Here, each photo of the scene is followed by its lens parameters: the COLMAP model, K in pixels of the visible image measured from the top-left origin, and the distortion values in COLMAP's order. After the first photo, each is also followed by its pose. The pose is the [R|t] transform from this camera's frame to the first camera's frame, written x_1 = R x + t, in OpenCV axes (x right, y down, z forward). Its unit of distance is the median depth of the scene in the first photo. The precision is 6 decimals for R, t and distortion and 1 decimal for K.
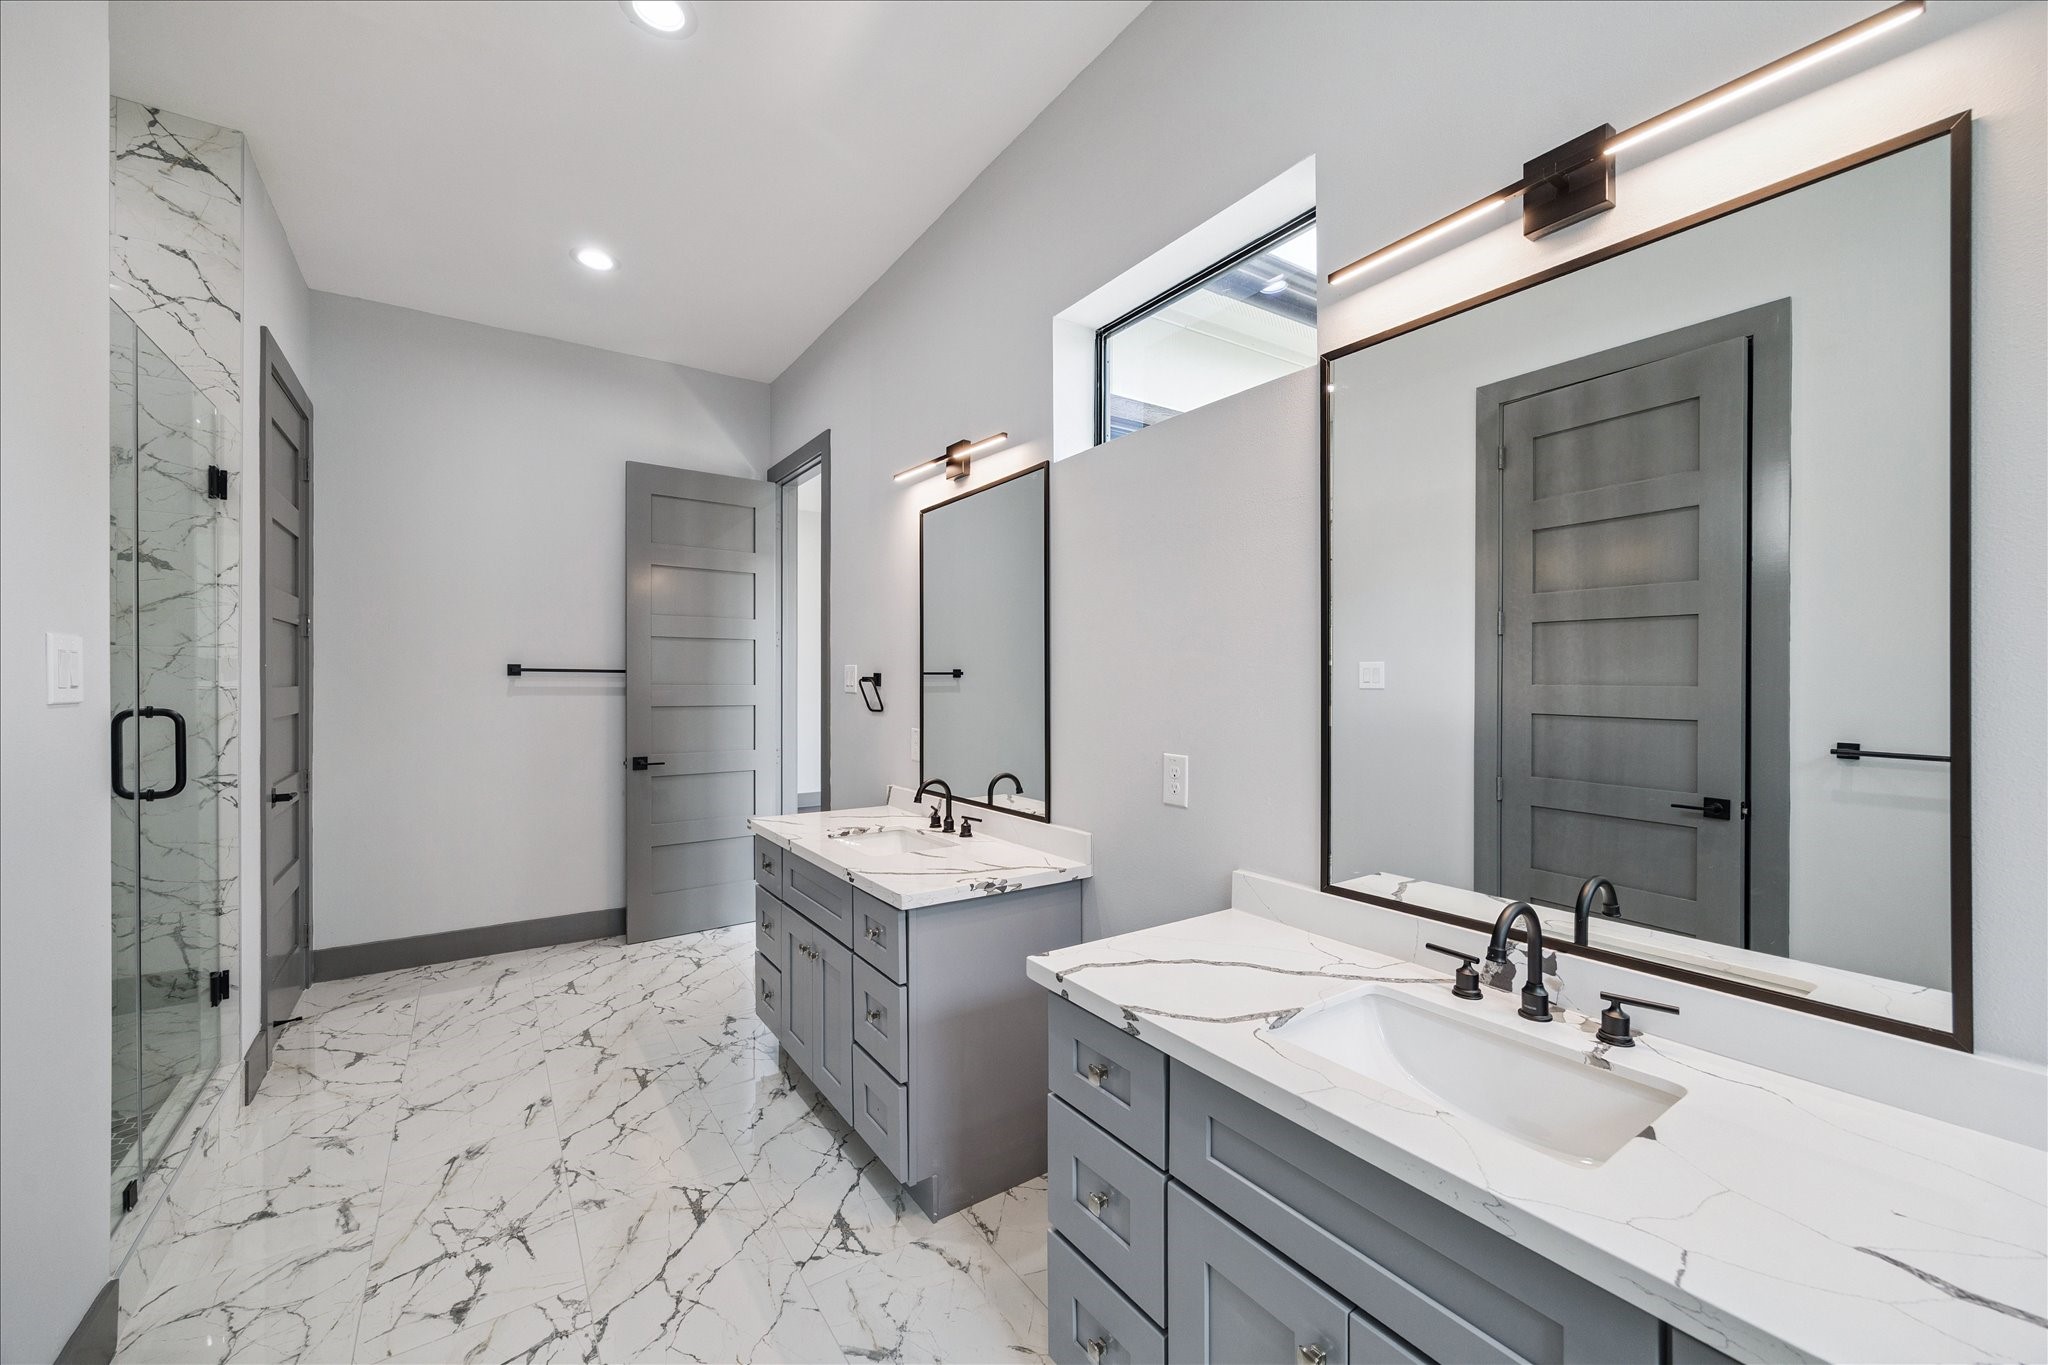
lens RADIAL K [[820.4, 0, 1036.8], [0, 820.4, 670.9], [0, 0, 1]] dist [-0.003606, 0.002751]
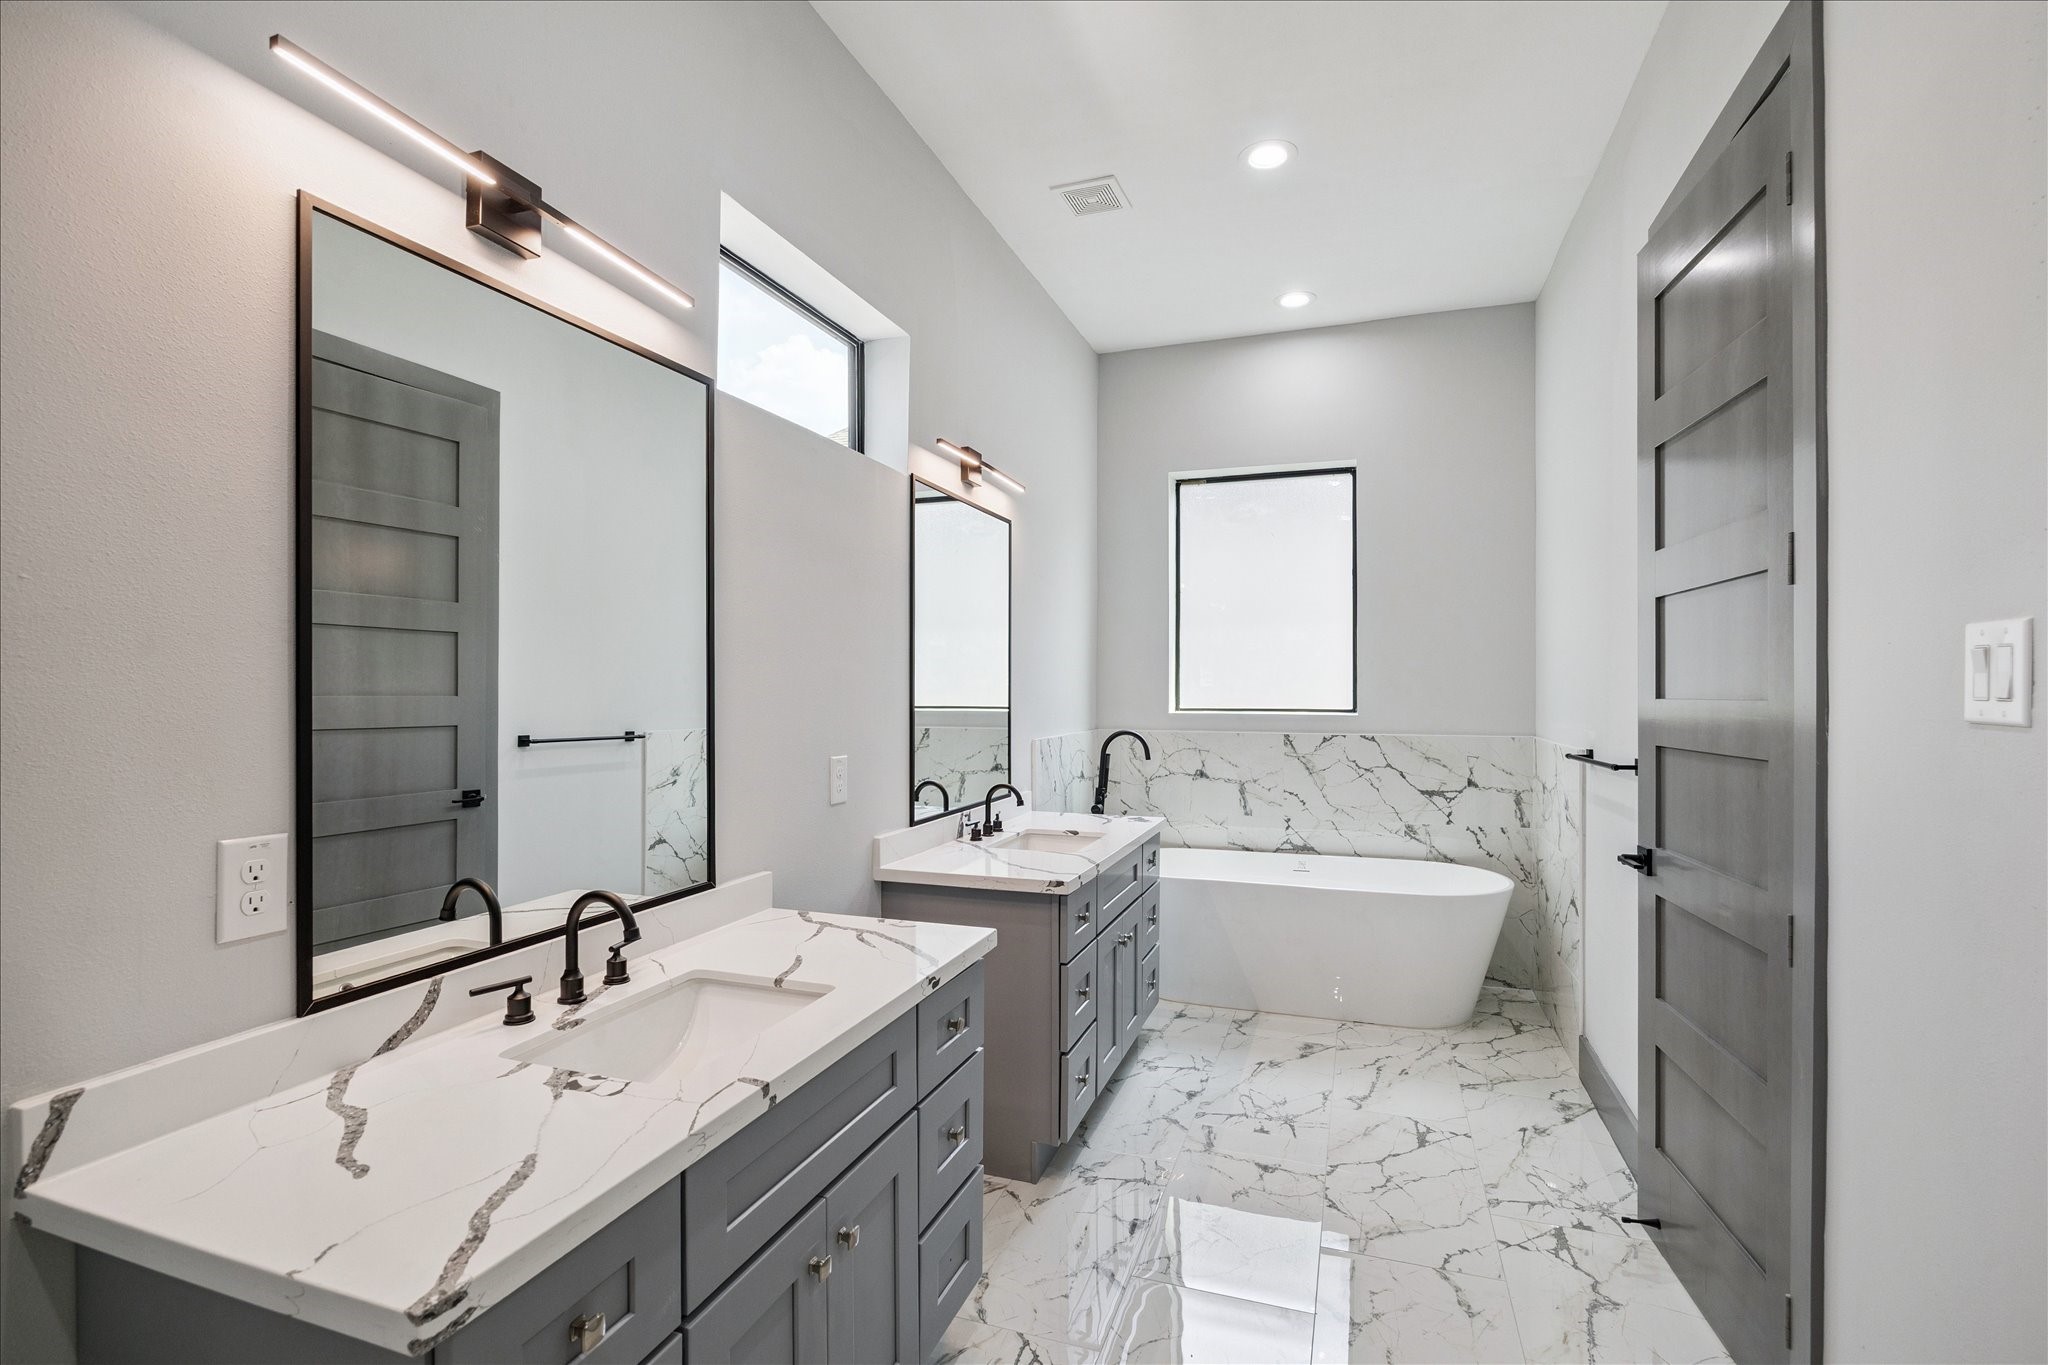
lens RADIAL K [[976.7, 0, 1020.8], [0, 976.7, 683.0], [0, 0, 1]] dist [-0.008251, 0.001414]
pose [[-0.582310, 0.007491, 0.812932, -0.727229], [-0.002945, 0.999932, -0.011324, 0.014374], [-0.812962, -0.008988, -0.582248, 1.116502]]
